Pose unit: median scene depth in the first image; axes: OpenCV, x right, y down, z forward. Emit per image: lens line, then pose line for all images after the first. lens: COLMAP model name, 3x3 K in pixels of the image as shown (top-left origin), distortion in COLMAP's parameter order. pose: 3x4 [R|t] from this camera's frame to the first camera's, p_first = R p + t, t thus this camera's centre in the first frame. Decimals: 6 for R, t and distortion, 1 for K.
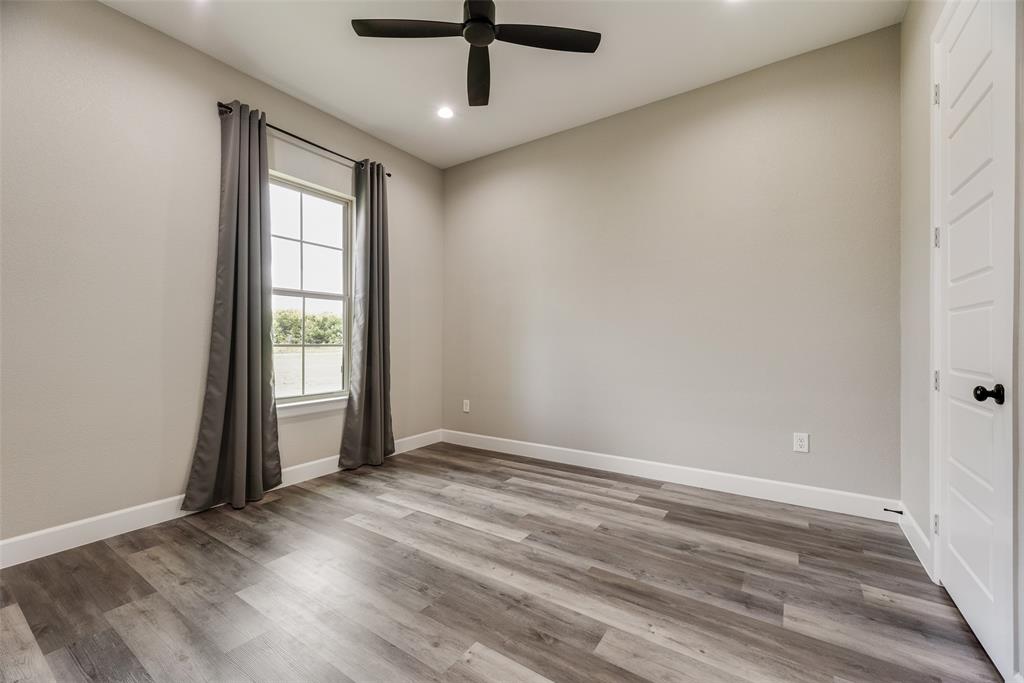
lens RADIAL K [[413.8, 0, 514.4], [0, 413.8, 341.4], [0, 0, 1]] dist [0.002745, 0.000340]
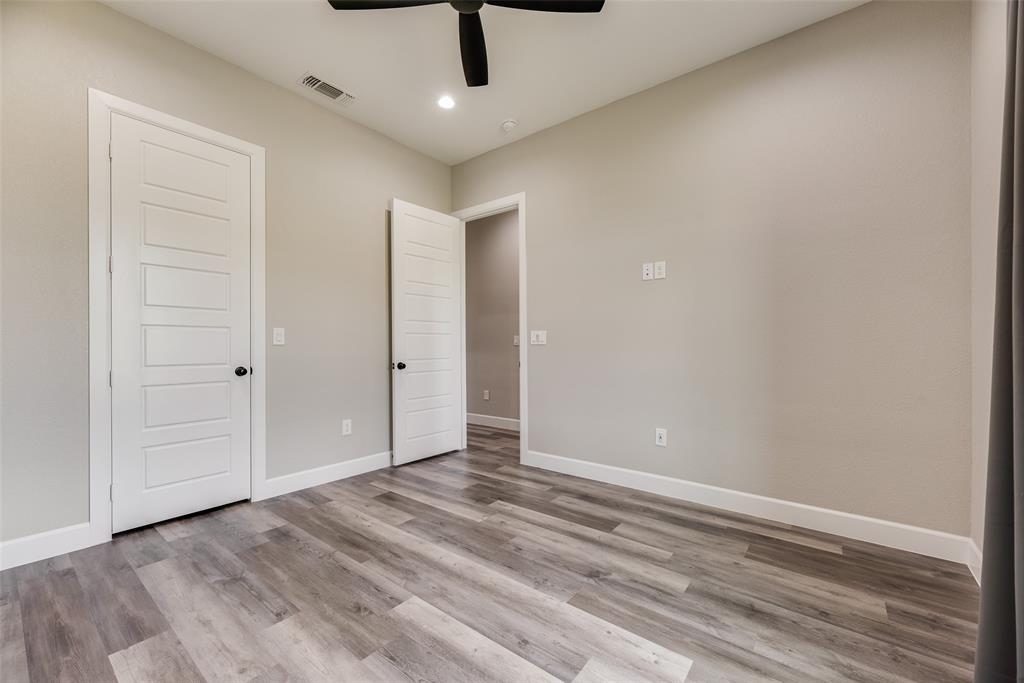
lens RADIAL K [[413.8, 0, 513.8], [0, 413.8, 348.2], [0, 0, 1]] dist [0.002745, 0.000340]
pose [[-0.996833, 0.004053, 0.079418, -0.269520], [0.004406, 0.999981, 0.004268, 0.003509], [-0.079399, 0.004604, -0.996832, 1.943891]]
